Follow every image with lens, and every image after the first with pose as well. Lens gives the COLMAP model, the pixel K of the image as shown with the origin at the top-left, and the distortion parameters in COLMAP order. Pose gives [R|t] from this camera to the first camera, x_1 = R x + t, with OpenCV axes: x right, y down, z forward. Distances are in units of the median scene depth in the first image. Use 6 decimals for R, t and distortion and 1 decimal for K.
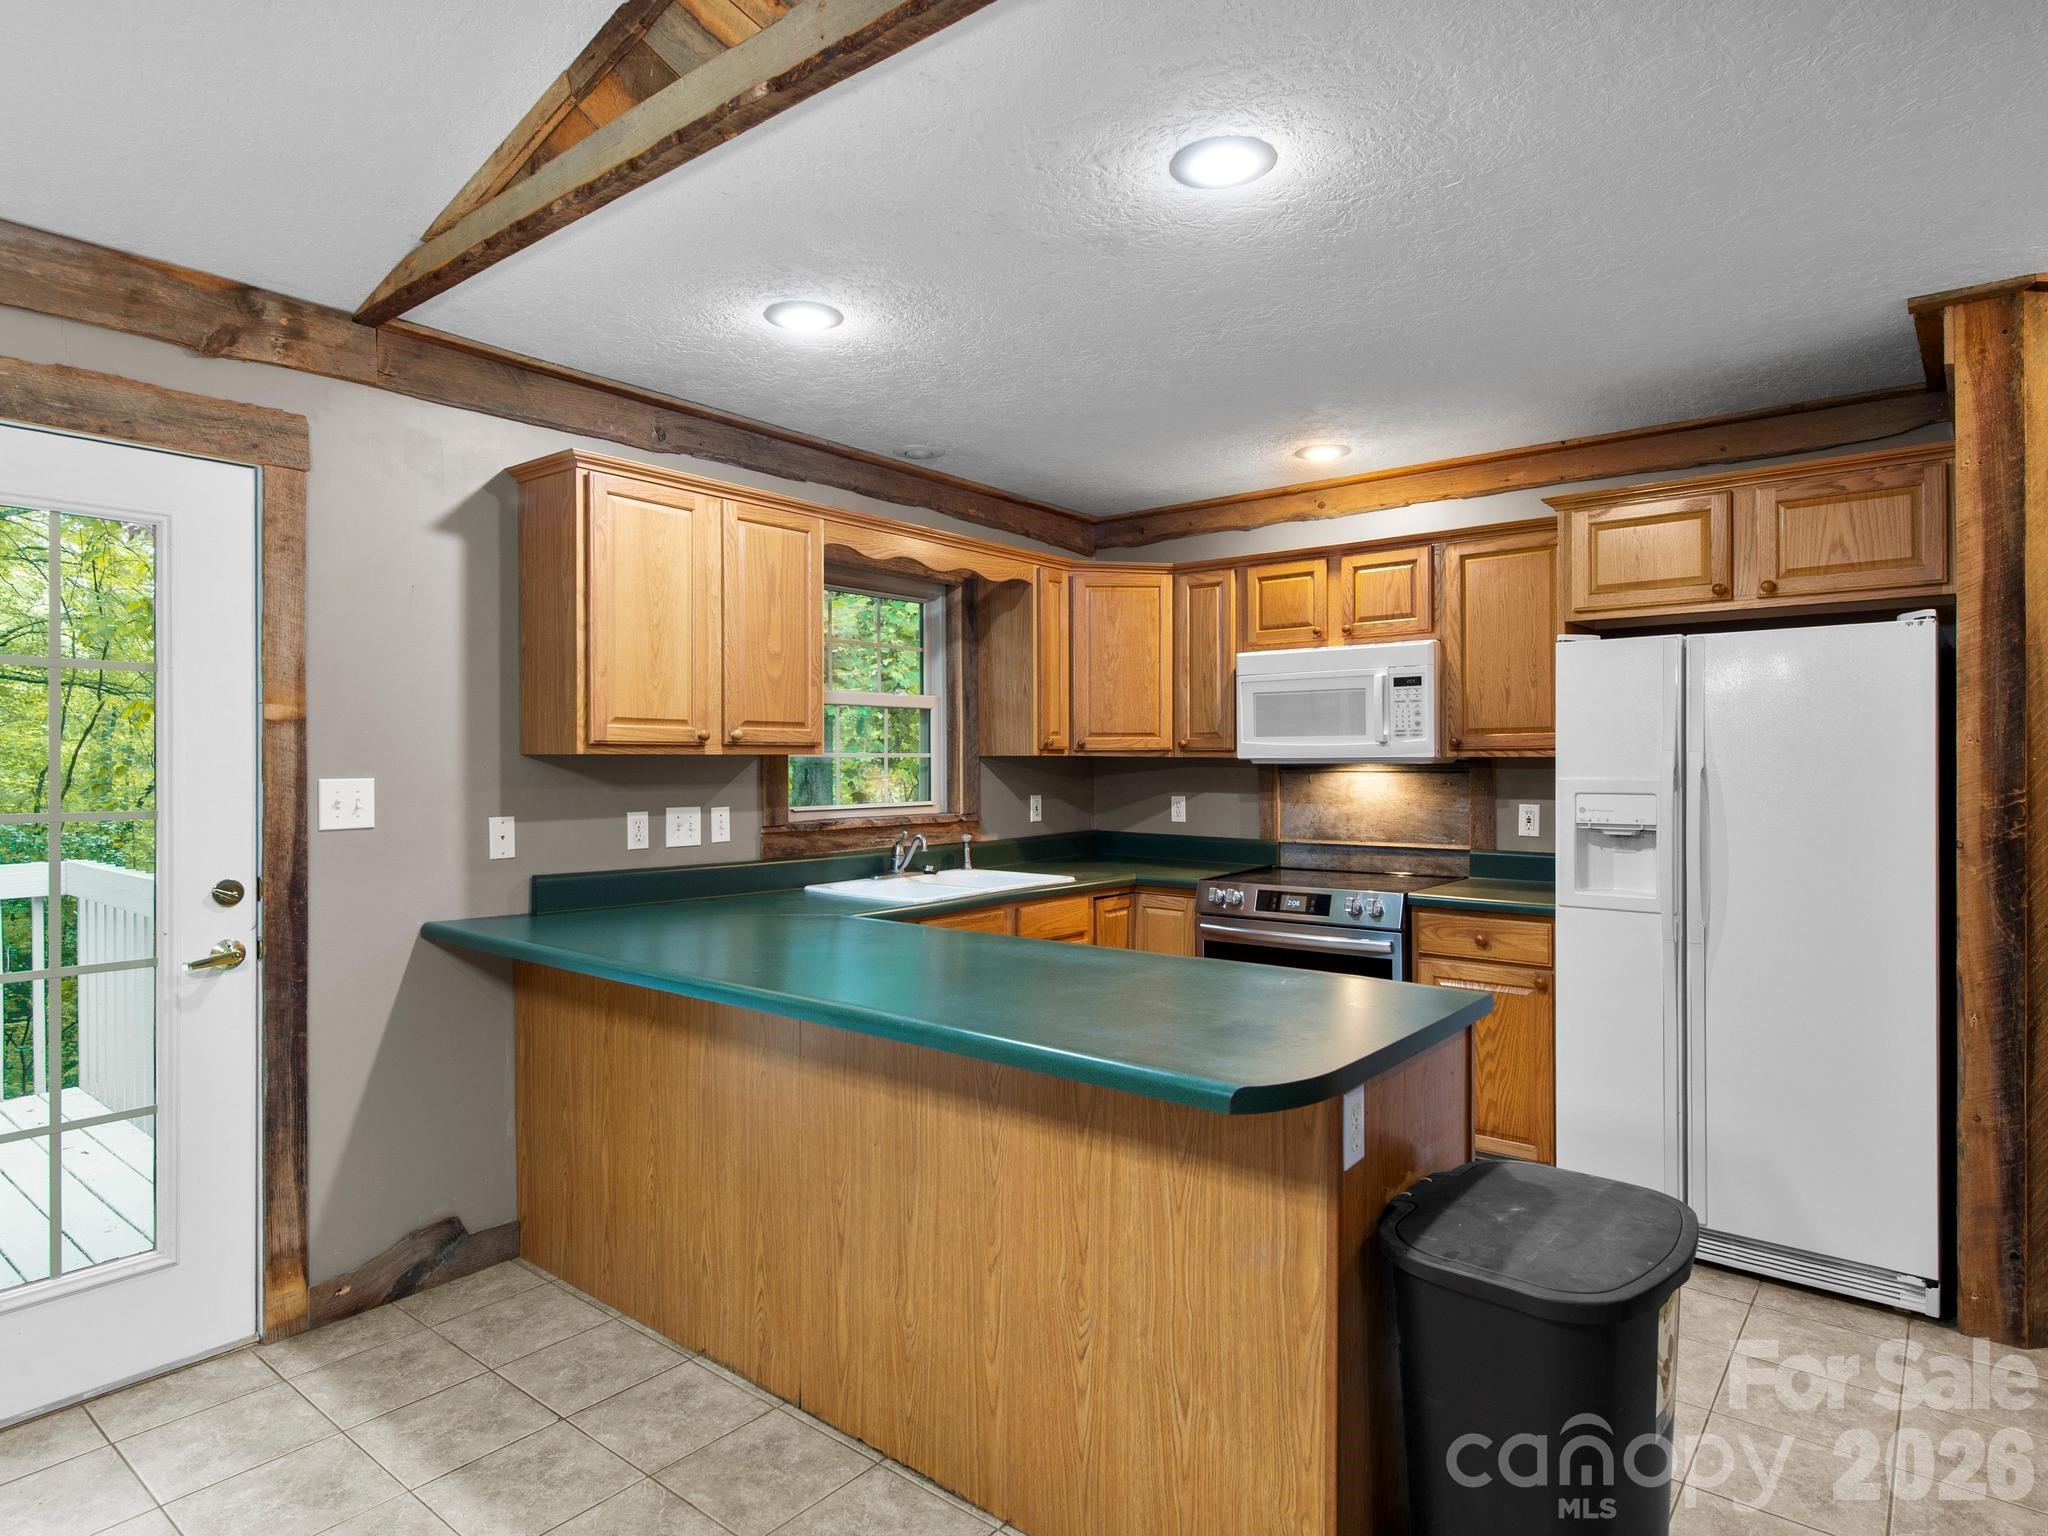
lens RADIAL K [[1129.4, 0, 985.1], [0, 1129.4, 758.8], [0, 0, 1]] dist [0.024981, -0.008421]
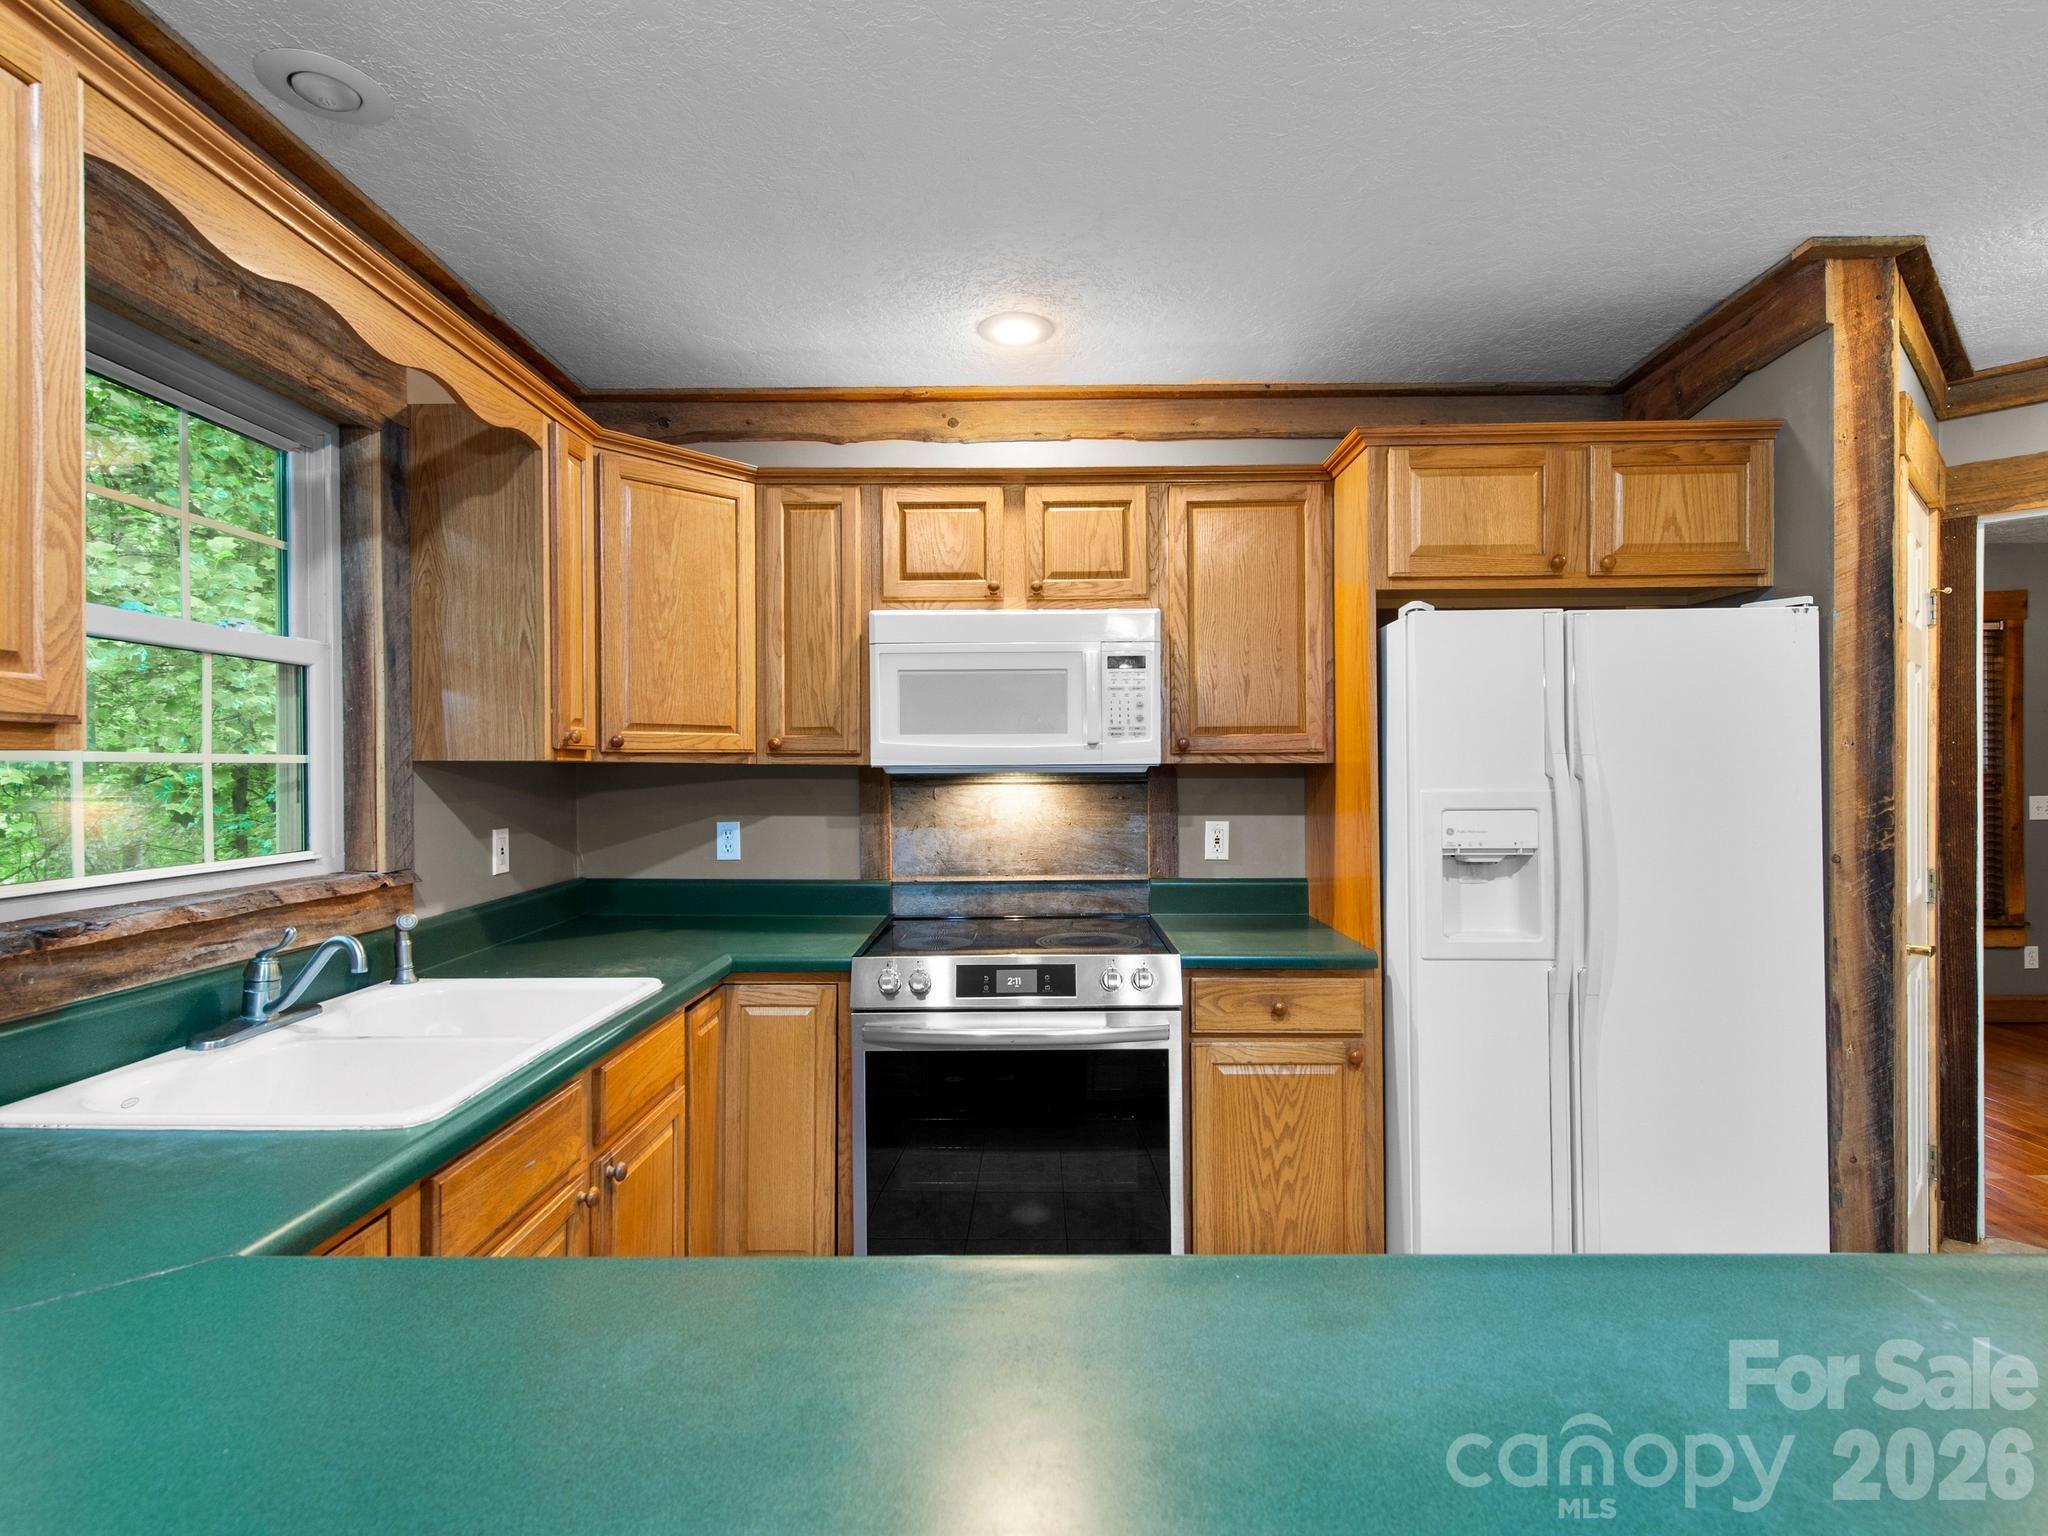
lens RADIAL K [[1036.7, 0, 1013.3], [0, 1036.7, 768.8], [0, 0, 1]] dist [0.018283, -0.001883]
pose [[0.771588, -0.000666, 0.636122, -0.118592], [0.001626, 0.999998, -0.000924, 0.002572], [-0.636120, 0.001747, 0.771588, 0.523693]]
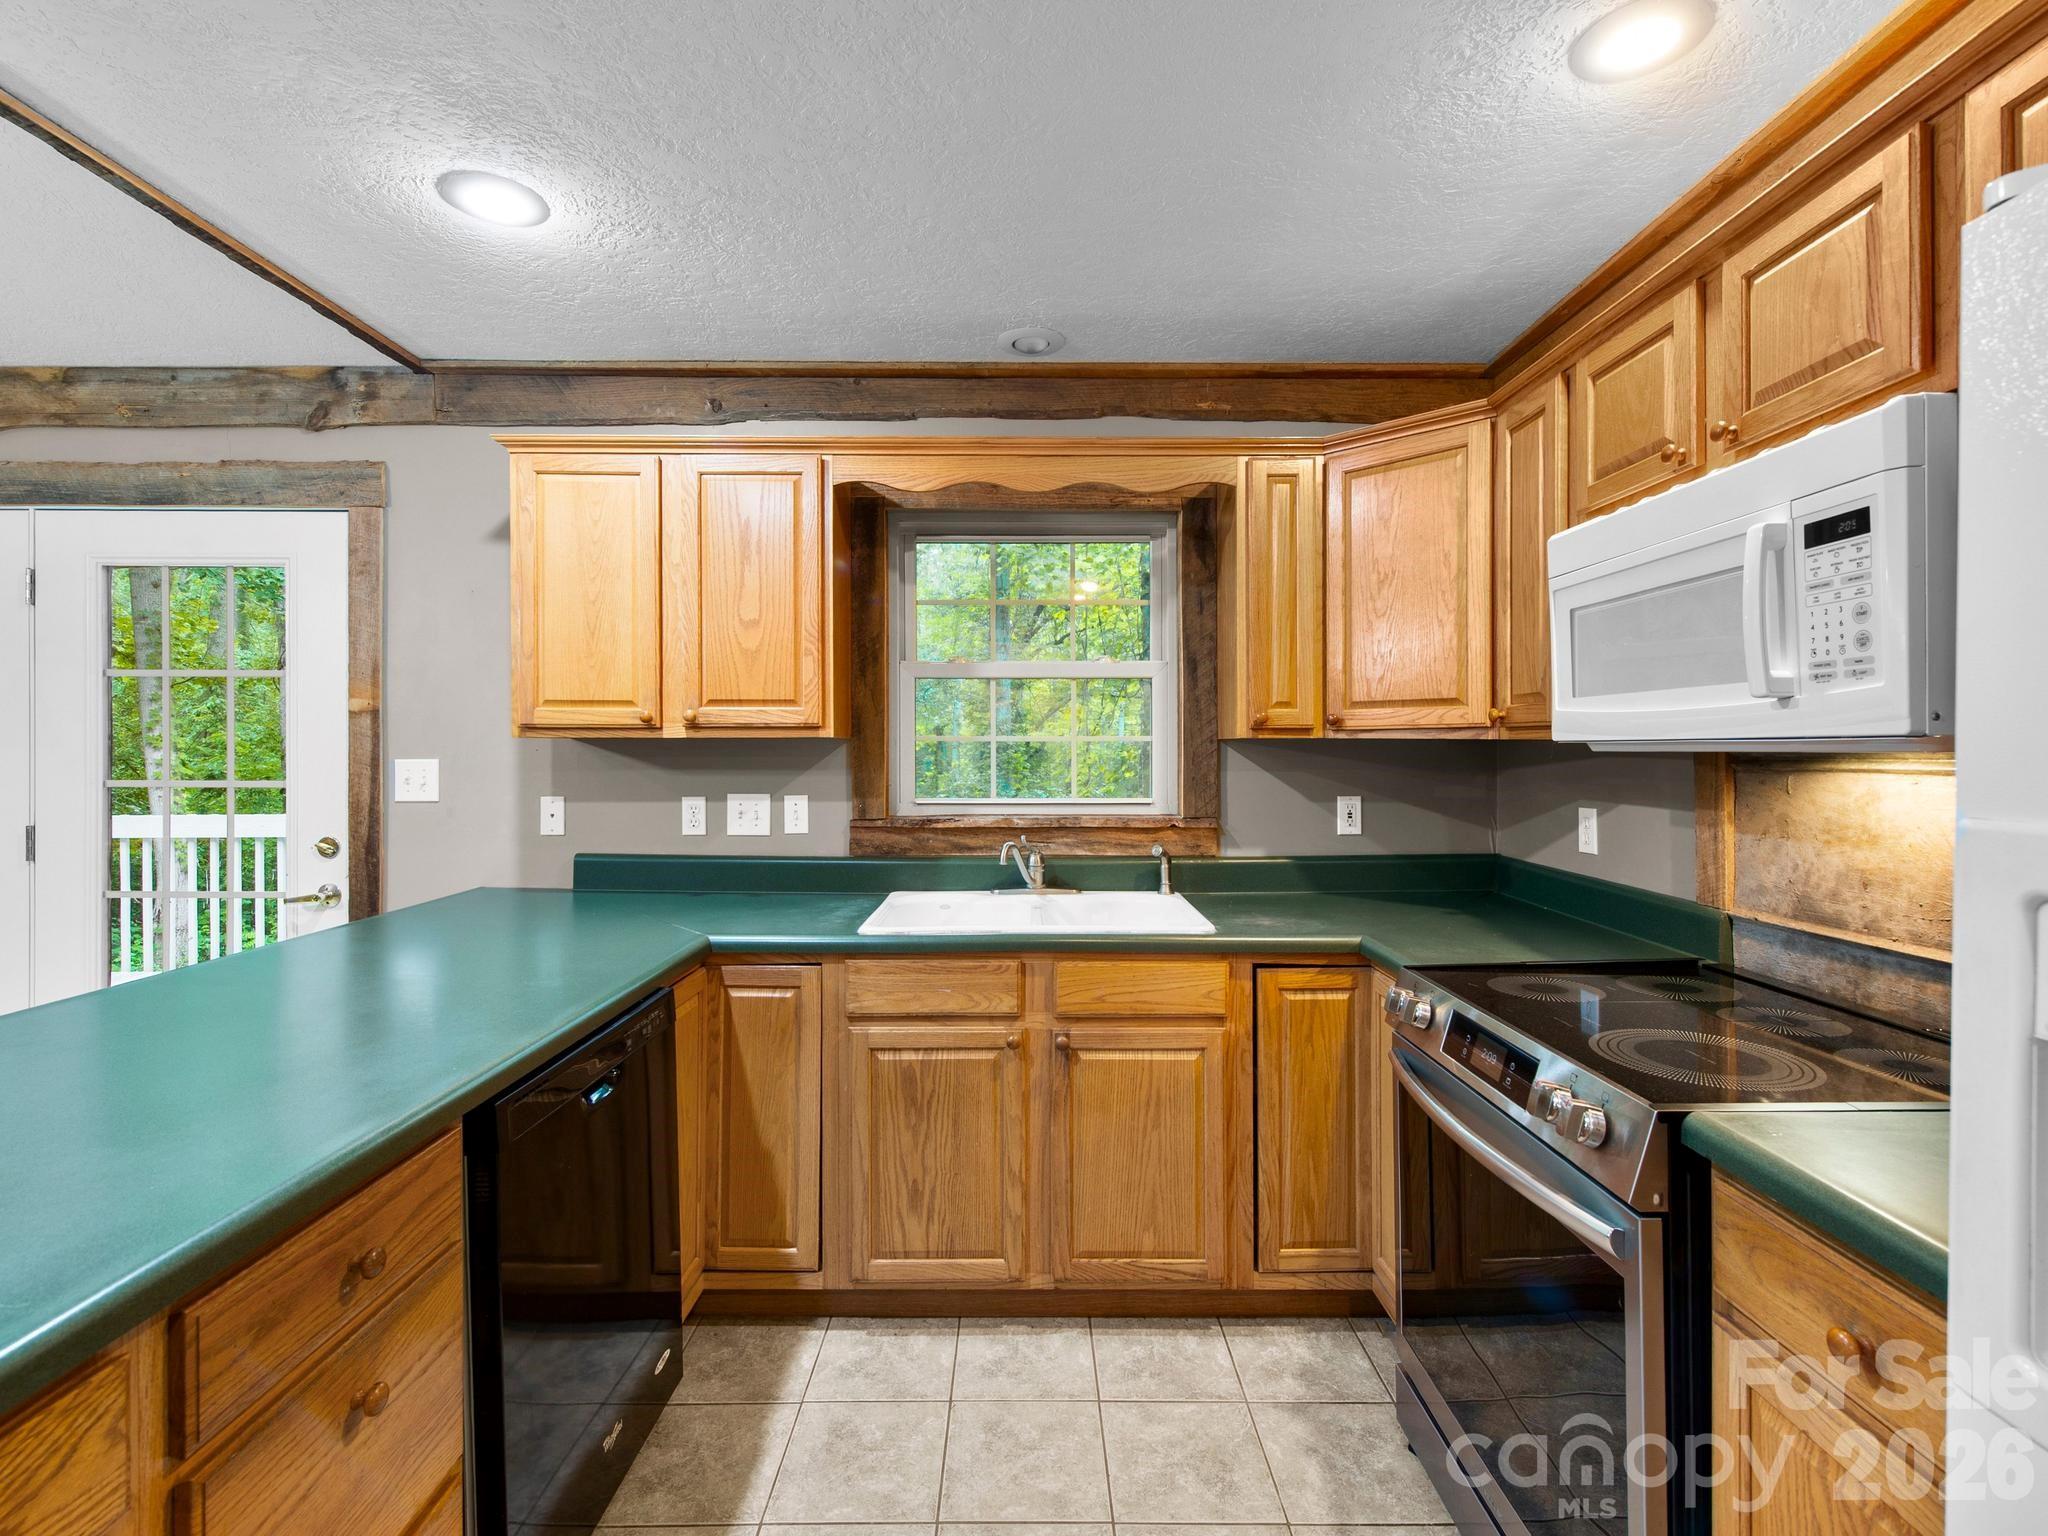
lens RADIAL K [[925.8, 0, 1021.2], [0, 925.8, 745.7], [0, 0, 1]] dist [0.015249, -0.003955]
pose [[0.658946, 0.000419, -0.752190, 0.427887], [-0.000463, 1.000000, 0.000151, 0.002115], [0.752190, 0.000248, 0.658946, 0.606213]]
